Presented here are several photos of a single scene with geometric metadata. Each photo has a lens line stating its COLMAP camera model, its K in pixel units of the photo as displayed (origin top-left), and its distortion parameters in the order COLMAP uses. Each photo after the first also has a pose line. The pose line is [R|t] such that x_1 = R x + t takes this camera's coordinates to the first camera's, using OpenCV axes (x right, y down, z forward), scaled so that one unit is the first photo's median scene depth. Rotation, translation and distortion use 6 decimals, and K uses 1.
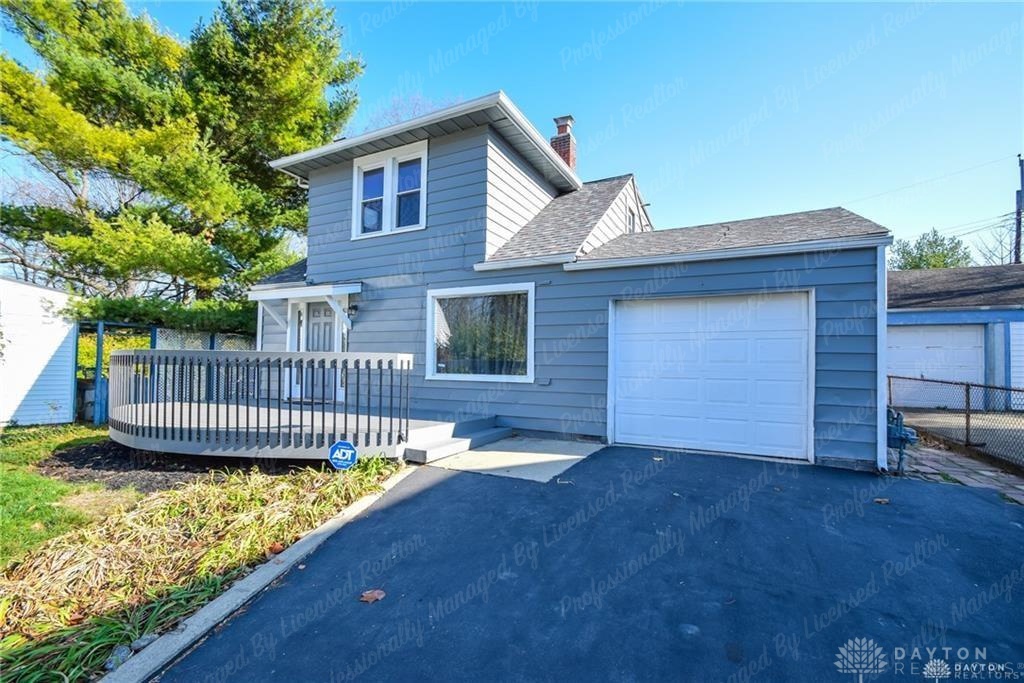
lens RADIAL K [[452.7, 0, 512.0], [0, 452.7, 341.5], [0, 0, 1]] dist [-0.001400, -0.006439]
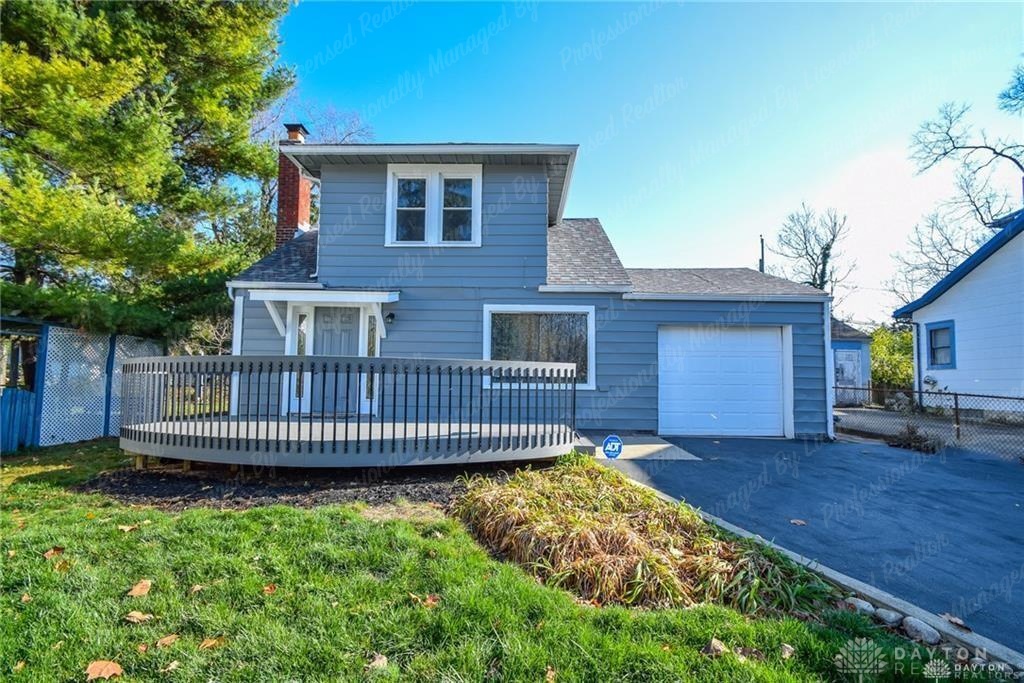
lens RADIAL K [[452.7, 0, 512.0], [0, 452.7, 341.5], [0, 0, 1]] dist [-0.001400, -0.006439]
pose [[0.897219, 0.034028, 0.440274, -0.571409], [-0.020044, 0.999137, -0.036376, 0.010033], [-0.441132, 0.023812, 0.897126, 0.016779]]
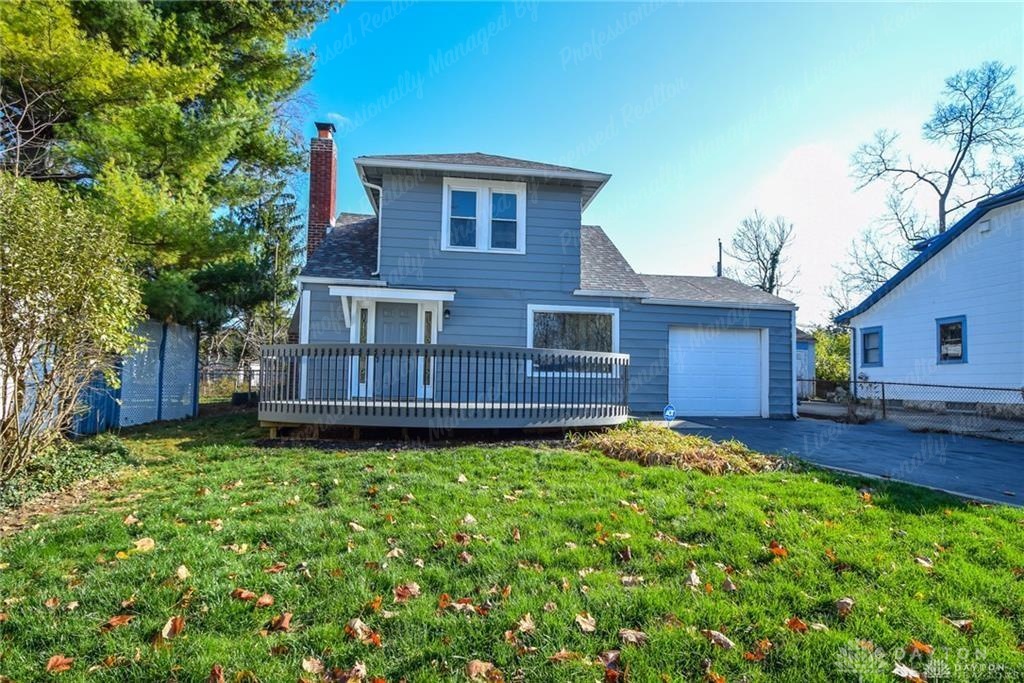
lens RADIAL K [[500.8, 0, 512.0], [0, 500.8, 341.5], [0, 0, 1]] dist [-0.014531, -0.000237]
pose [[0.825599, 0.046315, 0.562354, -0.952934], [-0.035625, 0.998916, -0.029969, 0.029277], [-0.563132, 0.004709, 0.826354, -0.105626]]
